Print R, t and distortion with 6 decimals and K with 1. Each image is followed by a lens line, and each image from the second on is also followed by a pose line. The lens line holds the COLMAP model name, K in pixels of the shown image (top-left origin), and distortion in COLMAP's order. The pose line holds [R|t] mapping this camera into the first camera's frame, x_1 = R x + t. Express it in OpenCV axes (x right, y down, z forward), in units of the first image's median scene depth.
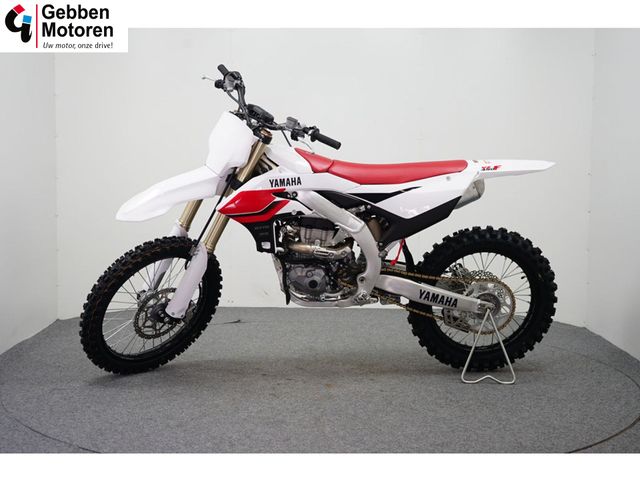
lens RADIAL K [[899.7, 0, 324.3], [0, 899.7, 238.9], [0, 0, 1]] dist [0.220084, 0.000000]
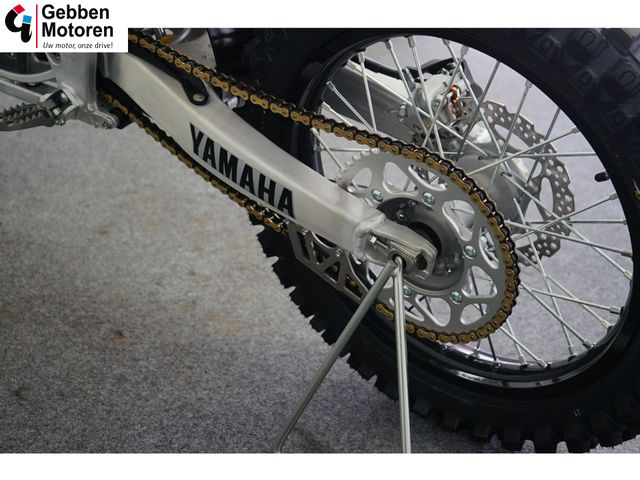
lens RADIAL K [[986.0, 0, 320.2], [0, 986.0, 238.5], [0, 0, 1]] dist [-0.087650, 0.000000]
pose [[0.736229, 0.320782, -0.595874, 0.344741], [-0.111592, 0.926010, 0.360629, -0.028829], [0.667468, -0.199011, 0.717552, 0.815983]]
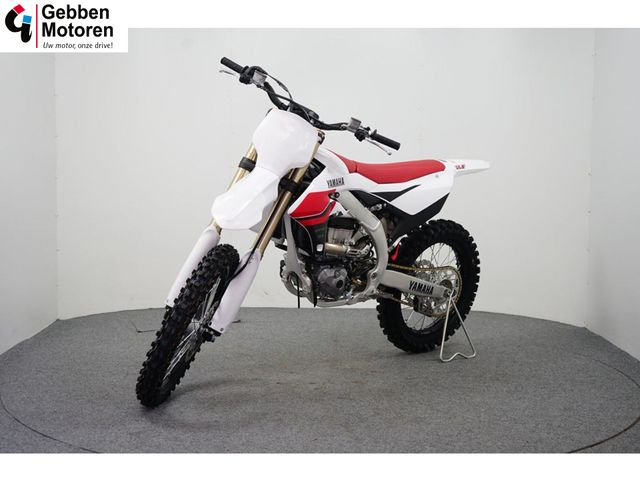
lens RADIAL K [[899.7, 0, 317.0], [0, 899.7, 240.0], [0, 0, 1]] dist [0.220084, 0.000000]
pose [[0.794514, -0.059047, 0.604368, -0.647539], [0.063914, 0.997864, 0.013469, -0.014098], [-0.603873, 0.027926, 0.796591, 0.215115]]
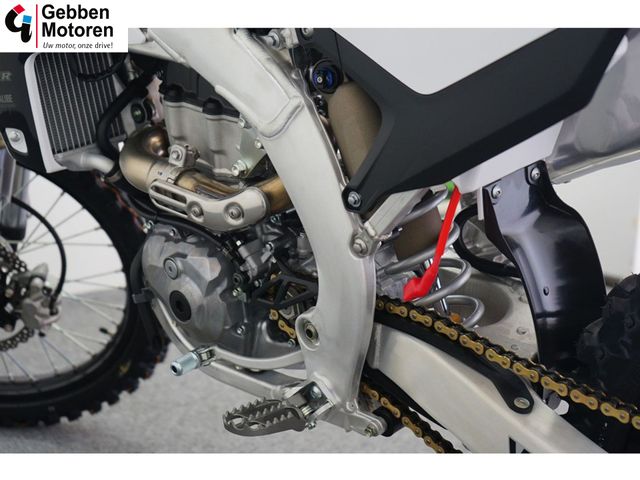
lens RADIAL K [[1146.4, 0, 320.2], [0, 1146.4, 241.2], [0, 0, 1]] dist [0.012584, 0.000000]
pose [[0.668790, 0.174587, -0.722661, 0.270578], [-0.117303, 0.984640, 0.129320, -0.020041], [0.734139, -0.001718, 0.678997, 0.804254]]
